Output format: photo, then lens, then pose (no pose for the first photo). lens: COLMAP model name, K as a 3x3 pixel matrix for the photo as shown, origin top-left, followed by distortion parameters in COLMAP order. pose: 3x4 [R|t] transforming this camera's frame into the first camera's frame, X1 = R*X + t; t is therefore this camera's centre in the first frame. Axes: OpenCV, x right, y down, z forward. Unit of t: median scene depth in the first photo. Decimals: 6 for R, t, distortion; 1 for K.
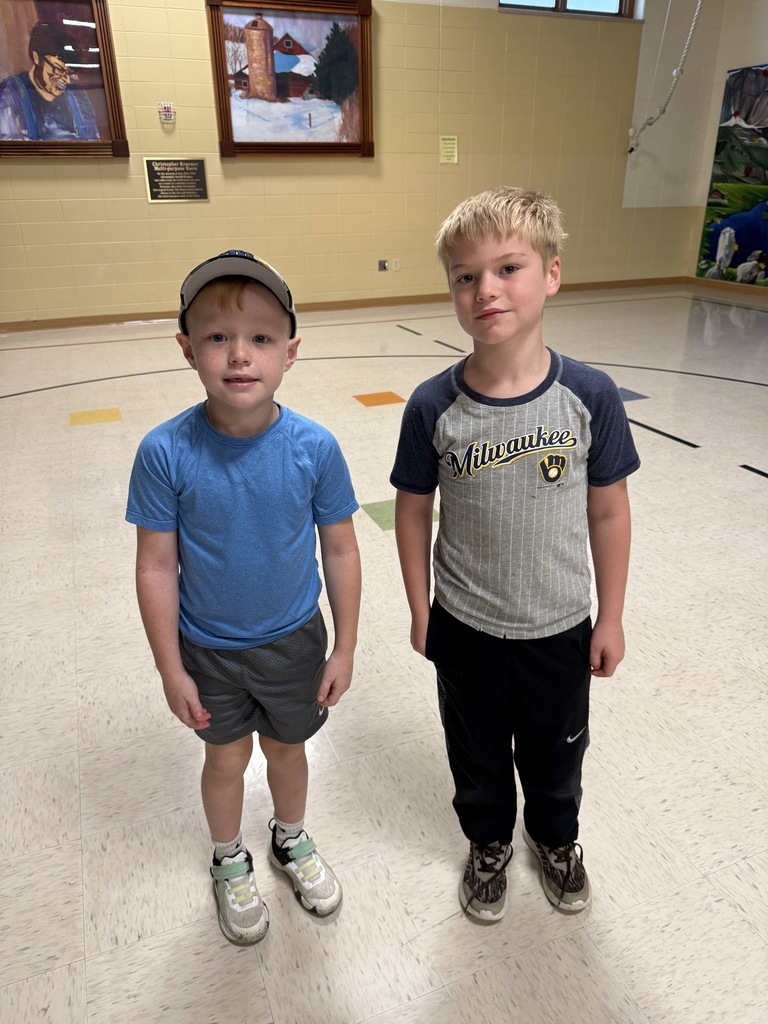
lens RADIAL K [[716.5, 0, 384.0], [0, 716.5, 512.0], [0, 0, 1]] dist [0.008571, -0.015797]
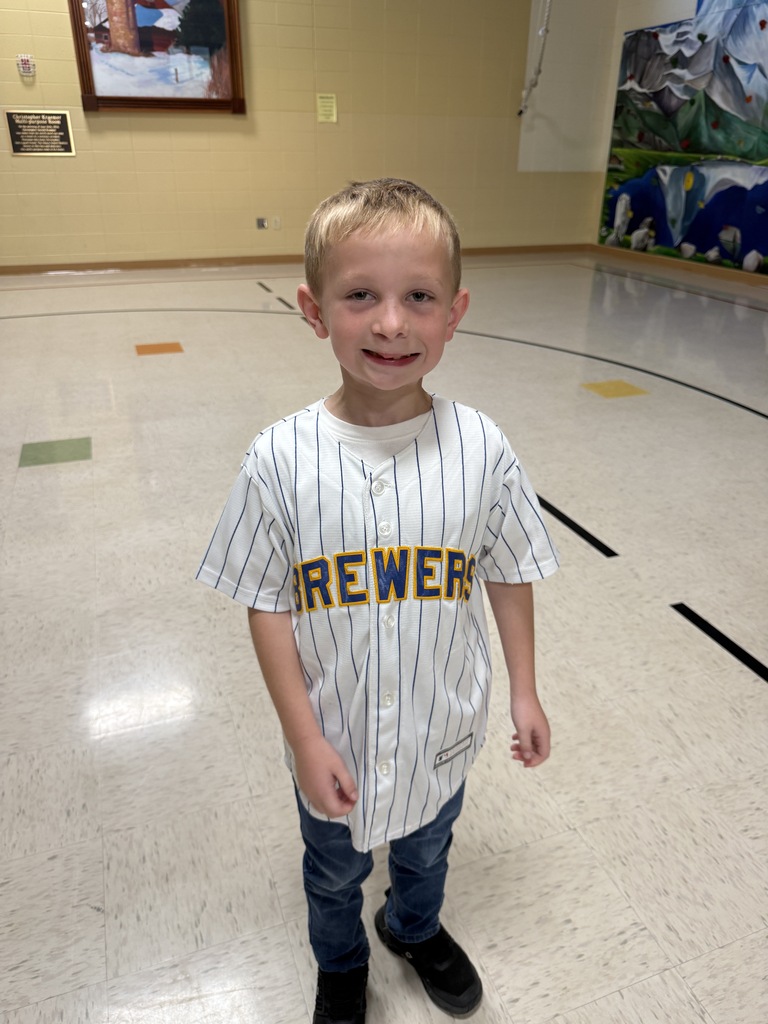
lens RADIAL K [[716.5, 0, 384.0], [0, 716.5, 512.0], [0, 0, 1]] dist [0.008571, -0.015797]
pose [[0.999441, 0.028328, -0.017763, 0.211000], [-0.027615, 0.998851, 0.039164, 0.017503], [0.018852, -0.038652, 0.999075, -0.022224]]
